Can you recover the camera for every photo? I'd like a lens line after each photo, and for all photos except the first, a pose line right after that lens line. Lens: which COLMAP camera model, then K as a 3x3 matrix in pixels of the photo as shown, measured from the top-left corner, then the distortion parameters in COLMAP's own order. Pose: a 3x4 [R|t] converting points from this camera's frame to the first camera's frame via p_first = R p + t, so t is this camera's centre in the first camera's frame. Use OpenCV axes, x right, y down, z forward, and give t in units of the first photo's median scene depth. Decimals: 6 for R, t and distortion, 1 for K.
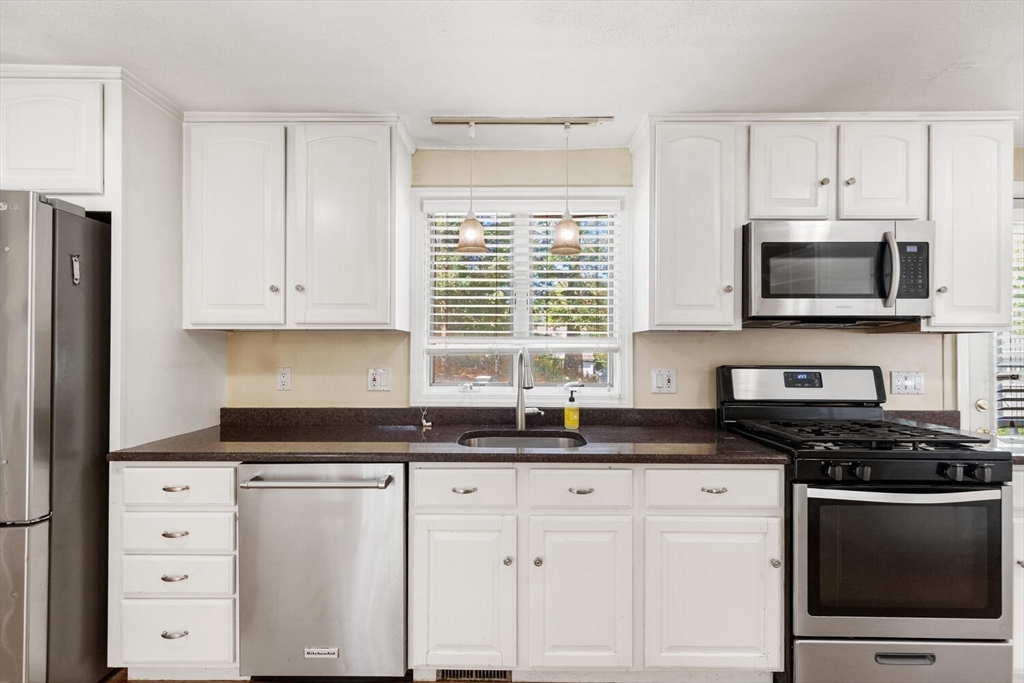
lens RADIAL K [[463.7, 0, 512.3], [0, 463.7, 346.6], [0, 0, 1]] dist [0.001448, -0.000992]
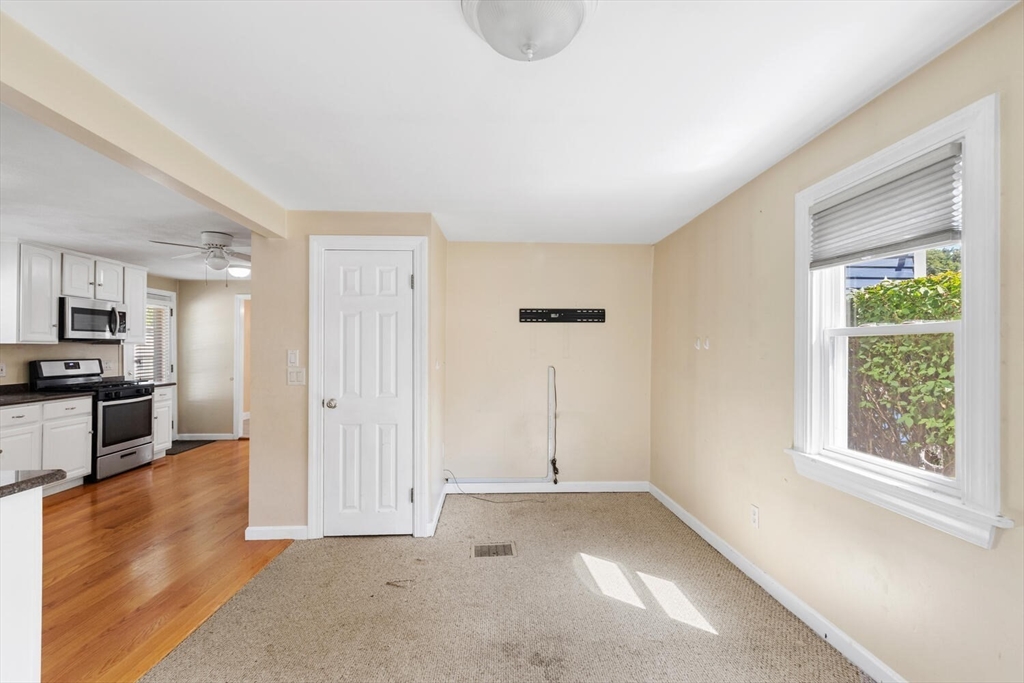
lens RADIAL K [[463.7, 0, 512.3], [0, 463.7, 346.6], [0, 0, 1]] dist [0.001448, -0.000992]
pose [[-0.067174, -0.001991, 0.997739, -1.898927], [-0.007885, 0.999968, 0.001465, -0.043093], [-0.997710, -0.007769, -0.067187, -1.041212]]
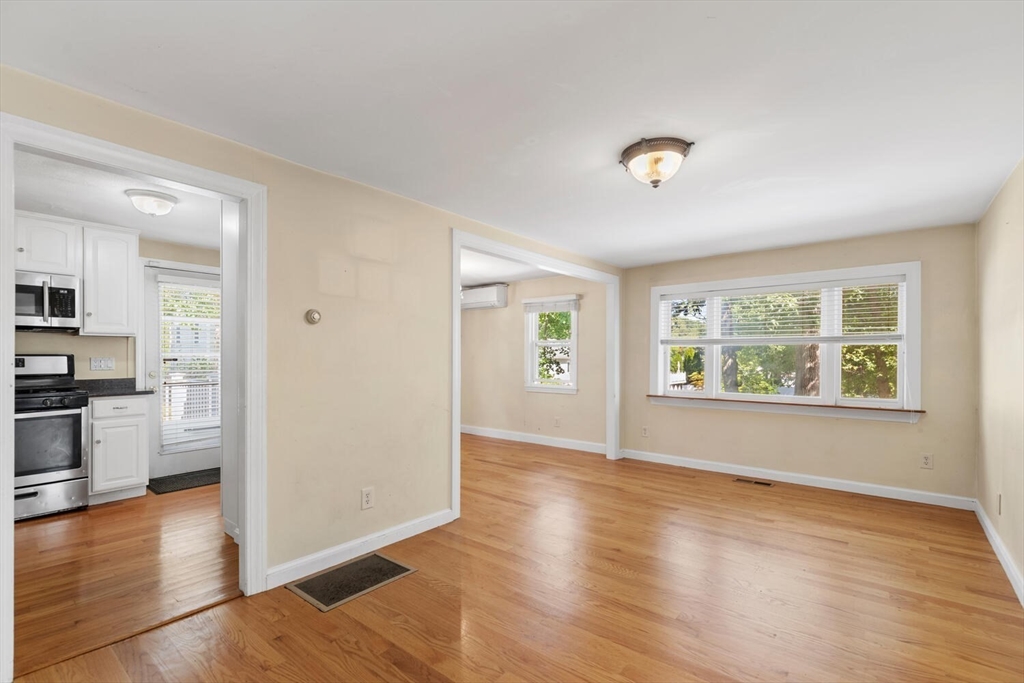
lens RADIAL K [[464.0, 0, 514.0], [0, 464.0, 355.3], [0, 0, 1]] dist [-0.000497, -0.000345]
pose [[0.623450, -0.005864, 0.781841, 0.509151], [-0.000641, 0.999968, 0.008011, 0.034034], [-0.781863, -0.005496, 0.623426, -1.574824]]
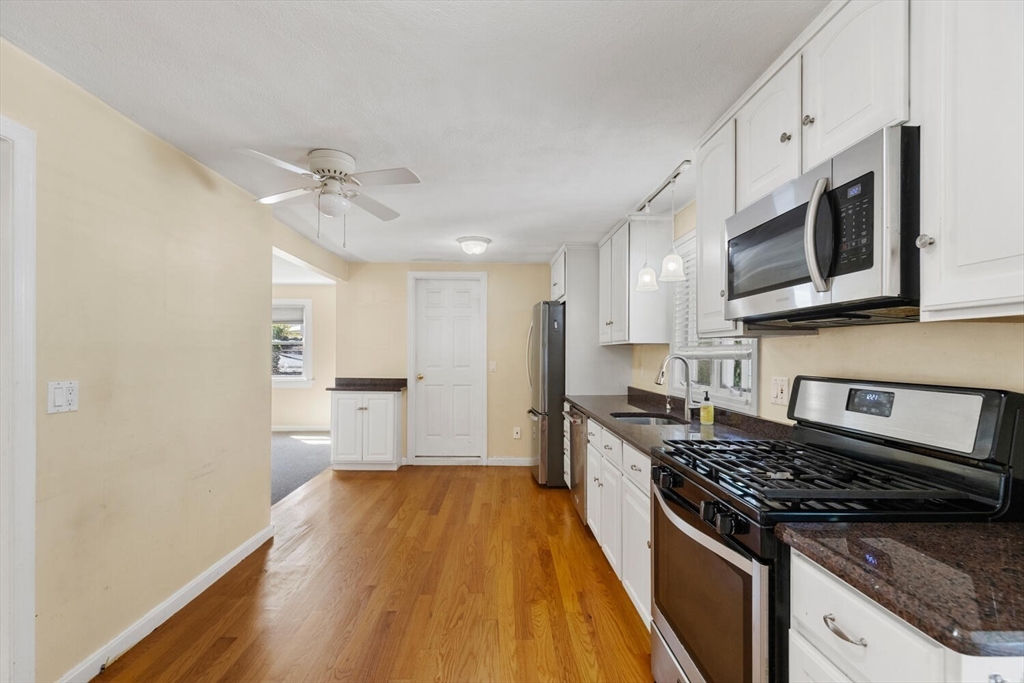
lens RADIAL K [[463.7, 0, 512.3], [0, 463.7, 346.6], [0, 0, 1]] dist [0.001448, -0.000992]
pose [[0.046278, -0.017153, -0.998781, 1.406174], [0.004220, 0.999847, -0.016976, 0.001590], [0.998920, -0.003430, 0.046343, 0.510670]]
